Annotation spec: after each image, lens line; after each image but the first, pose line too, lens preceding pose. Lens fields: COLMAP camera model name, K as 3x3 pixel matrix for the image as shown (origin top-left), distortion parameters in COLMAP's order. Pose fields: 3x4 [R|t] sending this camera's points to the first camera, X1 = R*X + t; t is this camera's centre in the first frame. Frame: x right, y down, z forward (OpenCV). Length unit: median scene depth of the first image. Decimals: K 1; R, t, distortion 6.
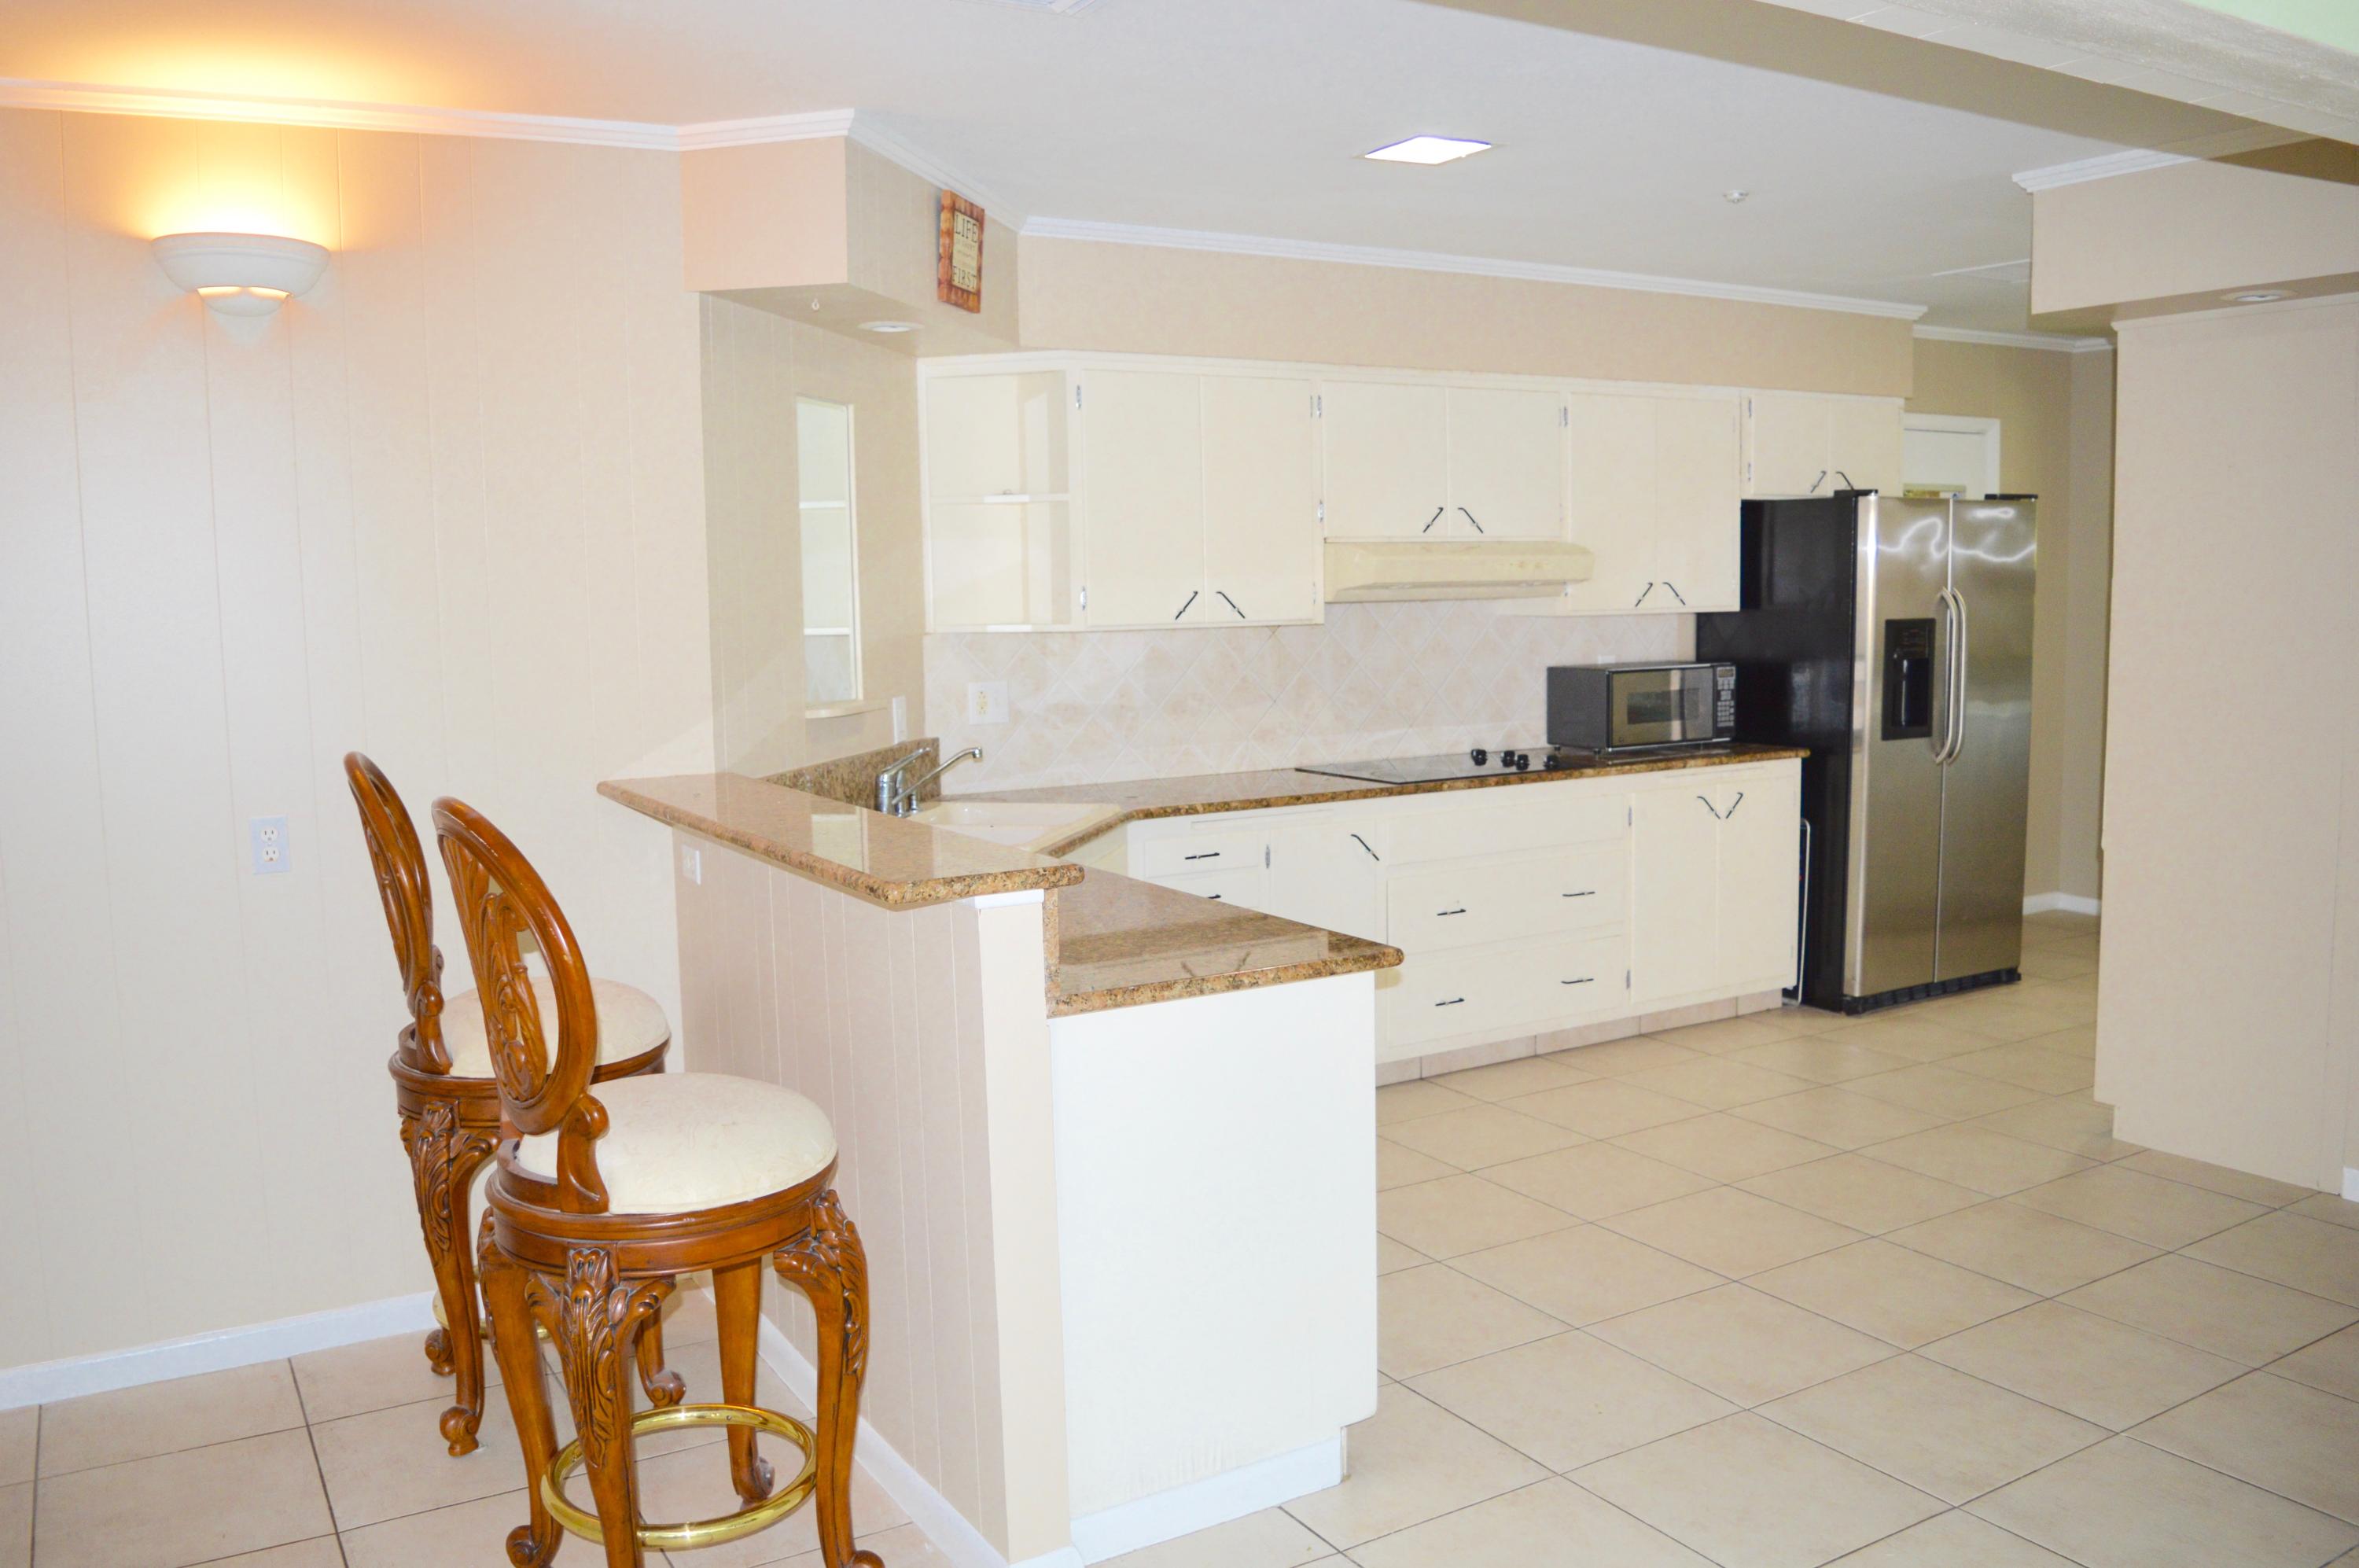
lens RADIAL K [[1866.5, 0, 1182.5], [0, 1866.5, 790.5], [0, 0, 1]] dist [-0.069290, 0.007767]
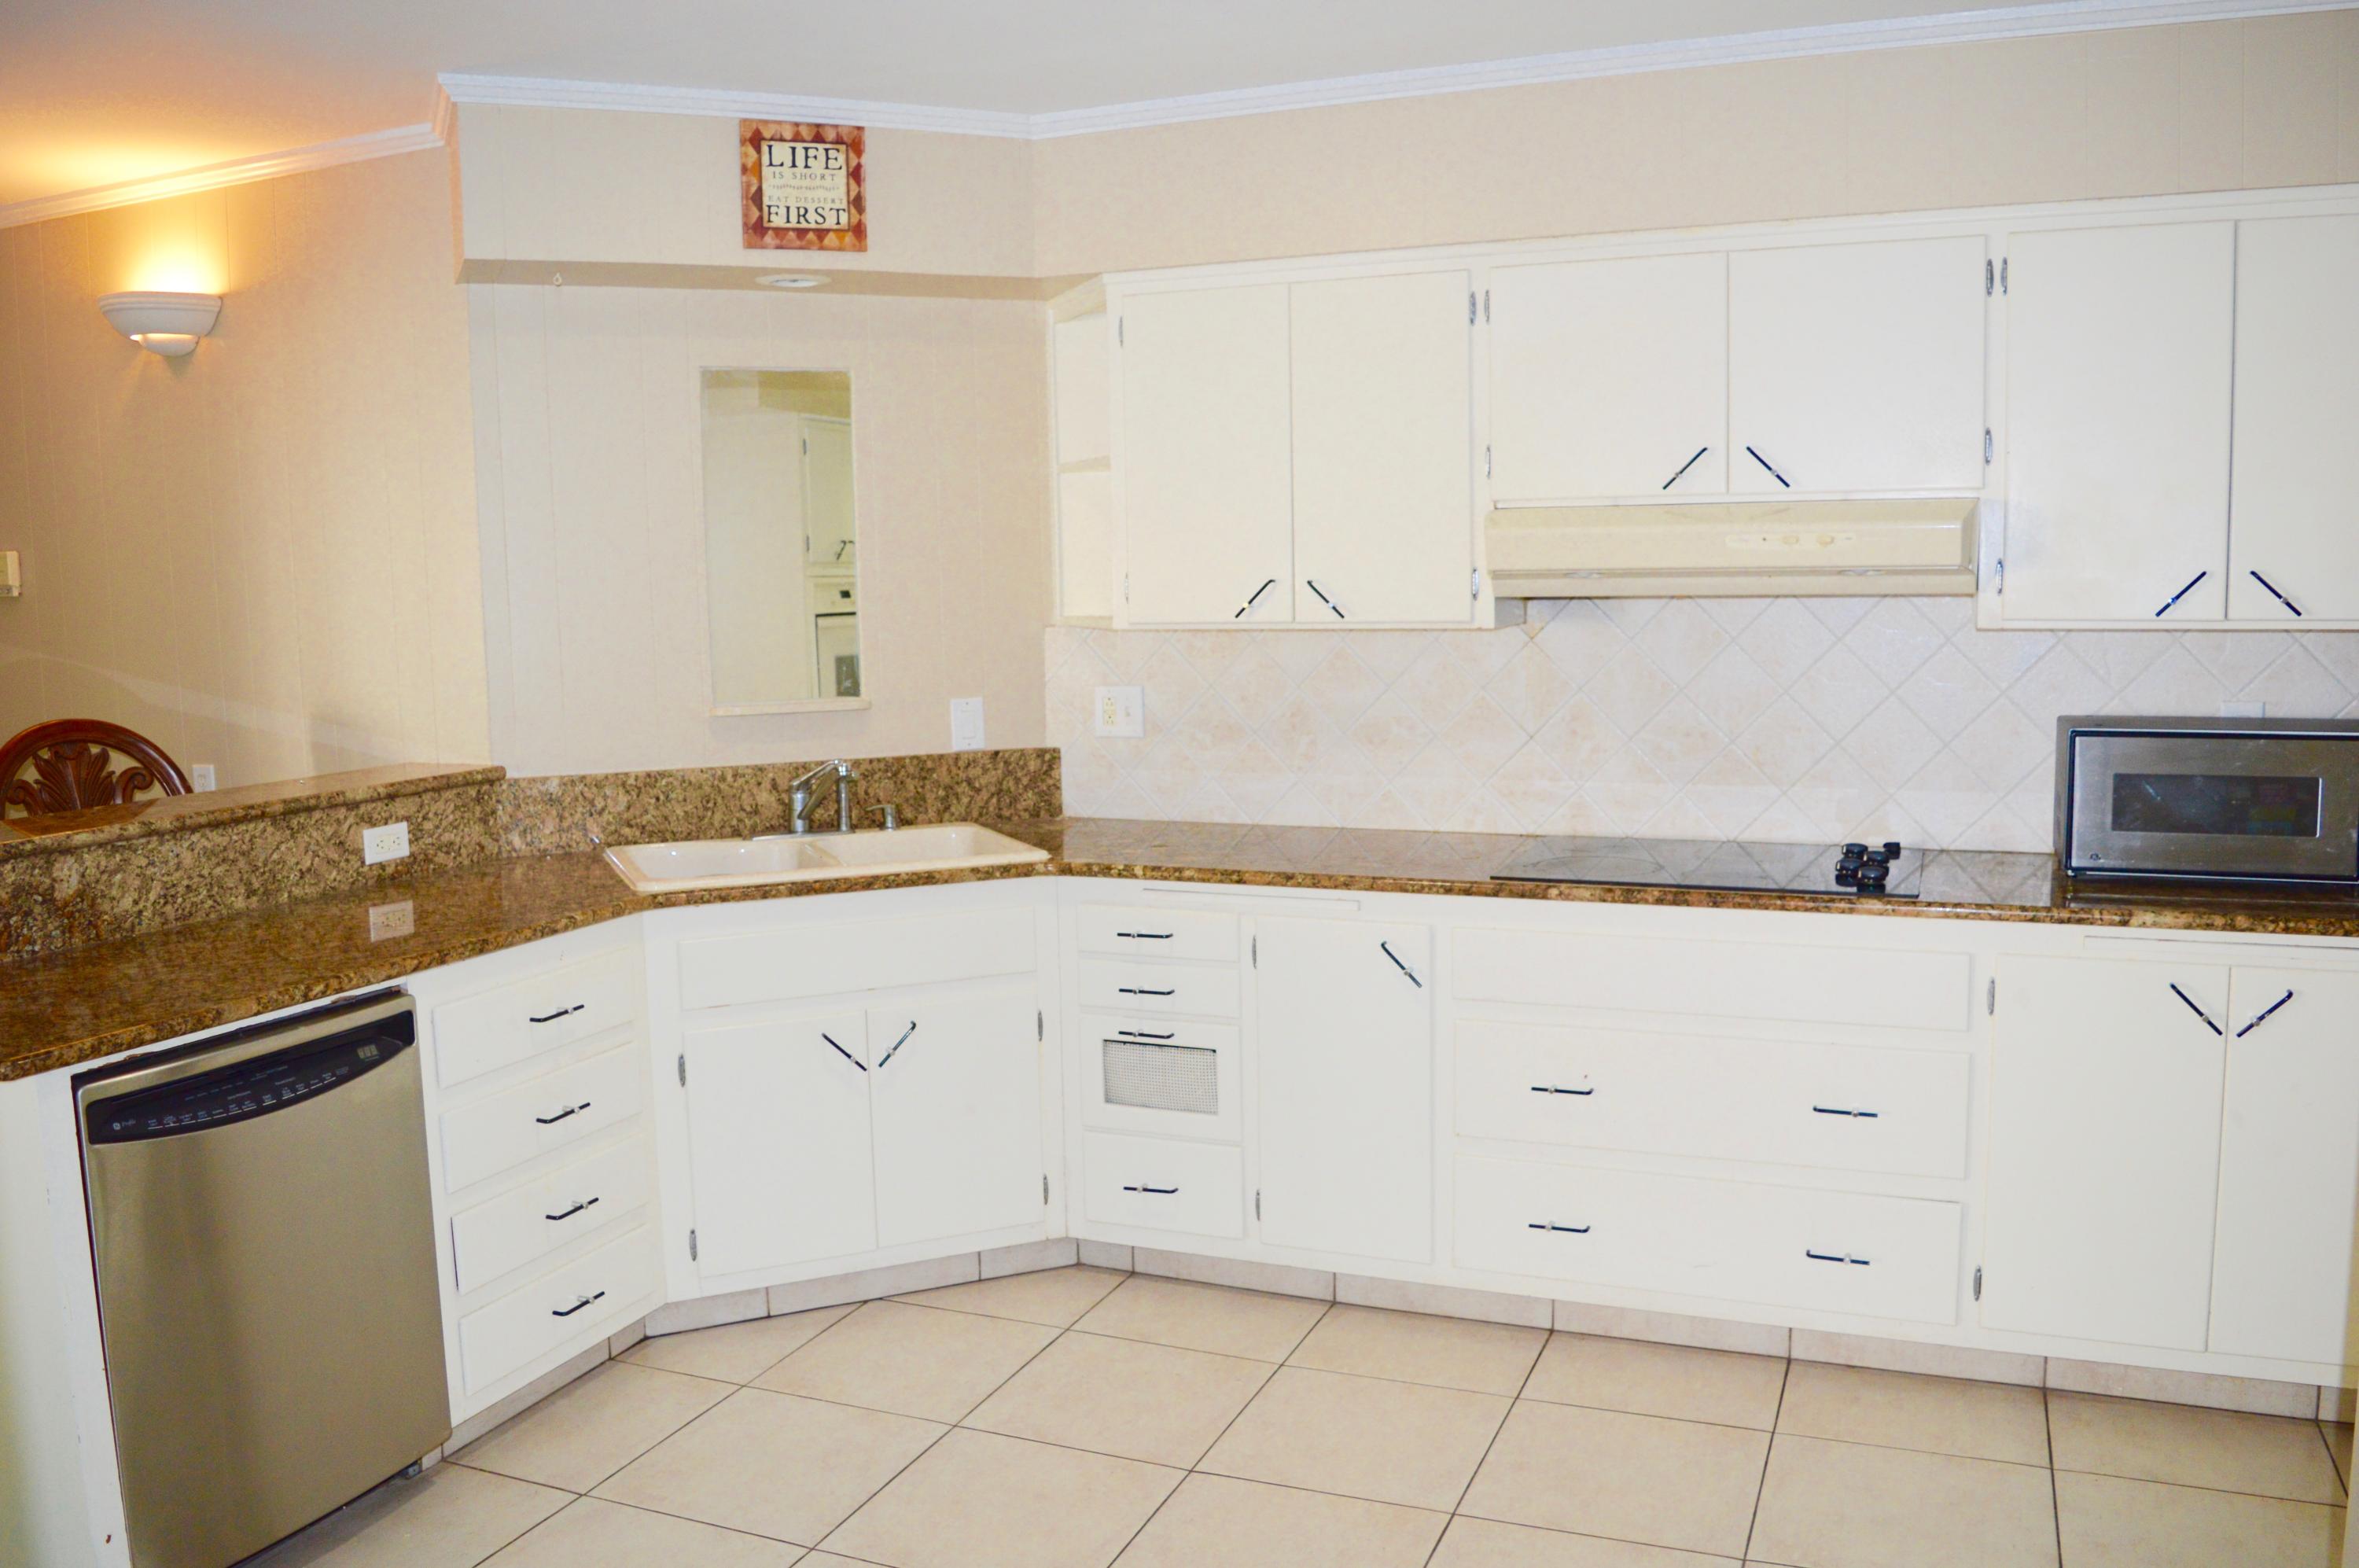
lens RADIAL K [[1866.5, 0, 1184.5], [0, 1866.5, 777.6], [0, 0, 1]] dist [-0.069290, 0.007767]
pose [[0.606176, 0.094813, -0.789659, 0.555767], [-0.083475, 0.994970, 0.055386, -0.064602], [0.790938, 0.032343, 0.611041, 0.506165]]
